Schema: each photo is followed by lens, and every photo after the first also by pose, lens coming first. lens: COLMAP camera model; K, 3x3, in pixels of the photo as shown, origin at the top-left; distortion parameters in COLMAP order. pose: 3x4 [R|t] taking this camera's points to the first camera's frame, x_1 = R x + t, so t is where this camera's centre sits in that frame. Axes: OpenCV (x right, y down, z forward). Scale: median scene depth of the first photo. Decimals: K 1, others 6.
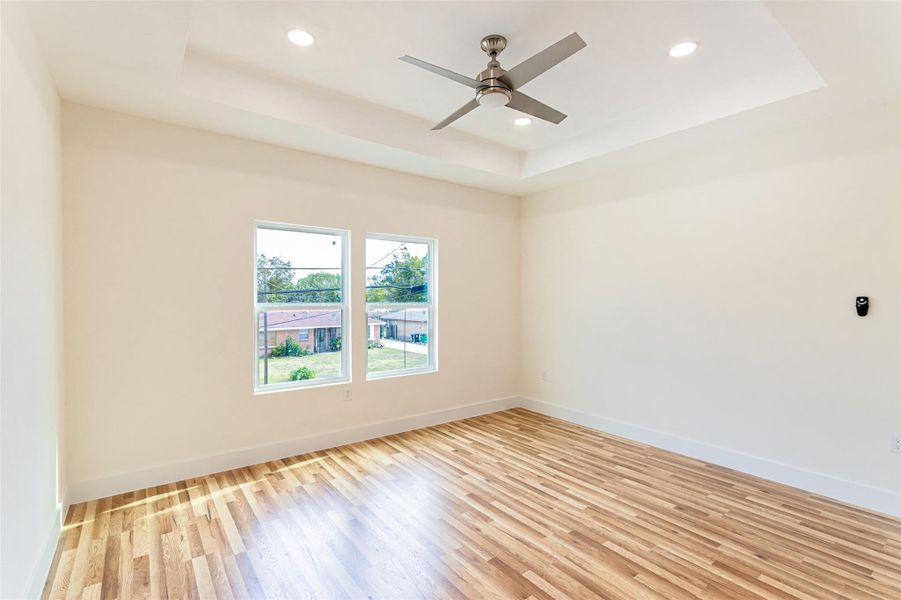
lens RADIAL K [[428.4, 0, 452.1], [0, 428.4, 299.4], [0, 0, 1]] dist [-0.000497, -0.000468]
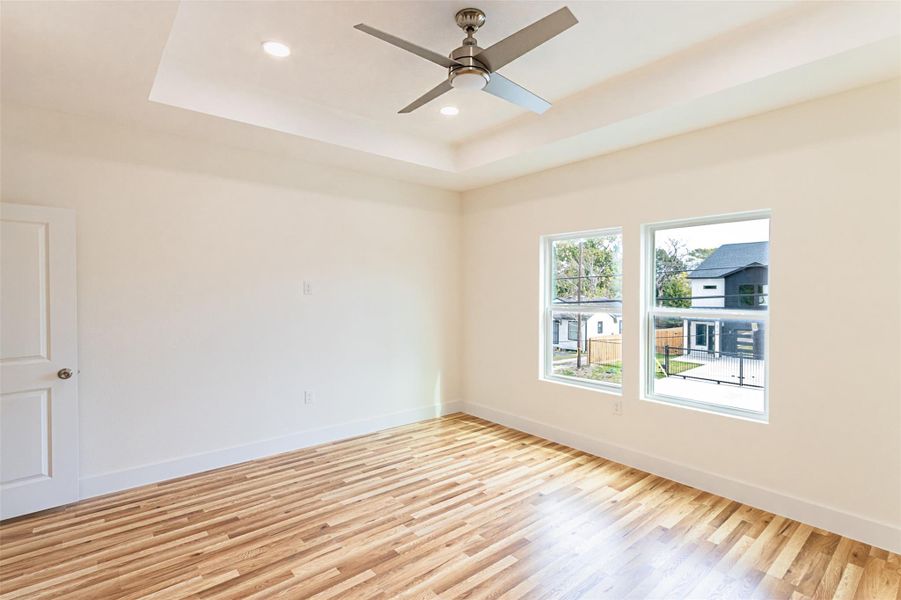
lens RADIAL K [[428.4, 0, 449.2], [0, 428.4, 296.2], [0, 0, 1]] dist [-0.000497, -0.000468]
pose [[0.033263, 0.006055, -0.999428, 0.867594], [-0.004129, 0.999974, 0.005921, -0.021050], [0.999438, 0.003930, 0.033287, 0.828132]]
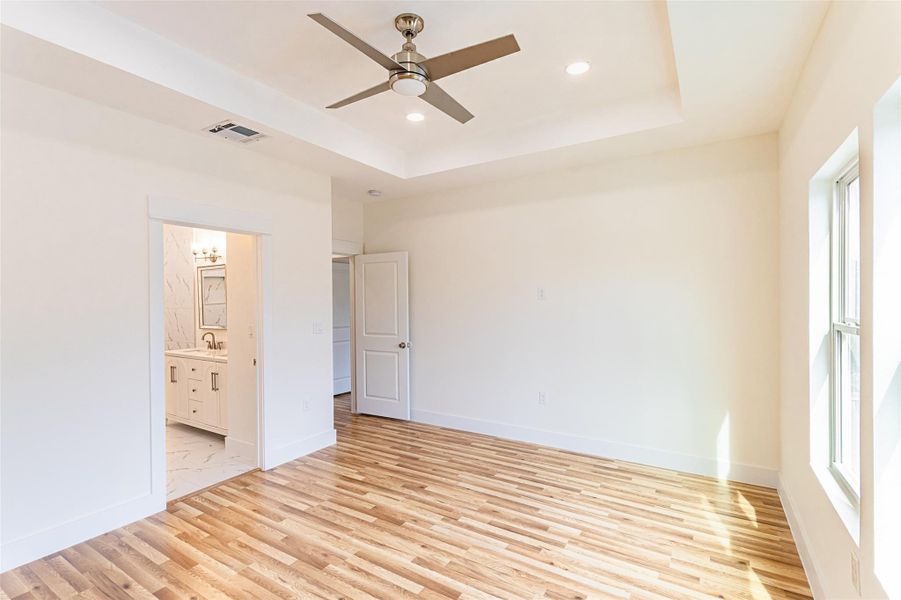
lens RADIAL K [[428.4, 0, 442.8], [0, 428.4, 303.3], [0, 0, 1]] dist [-0.000497, -0.000468]
pose [[-0.944457, 0.006525, -0.328569, 0.288430], [0.003025, 0.999933, 0.011162, -0.023694], [0.328620, 0.009548, -0.944414, 1.653010]]
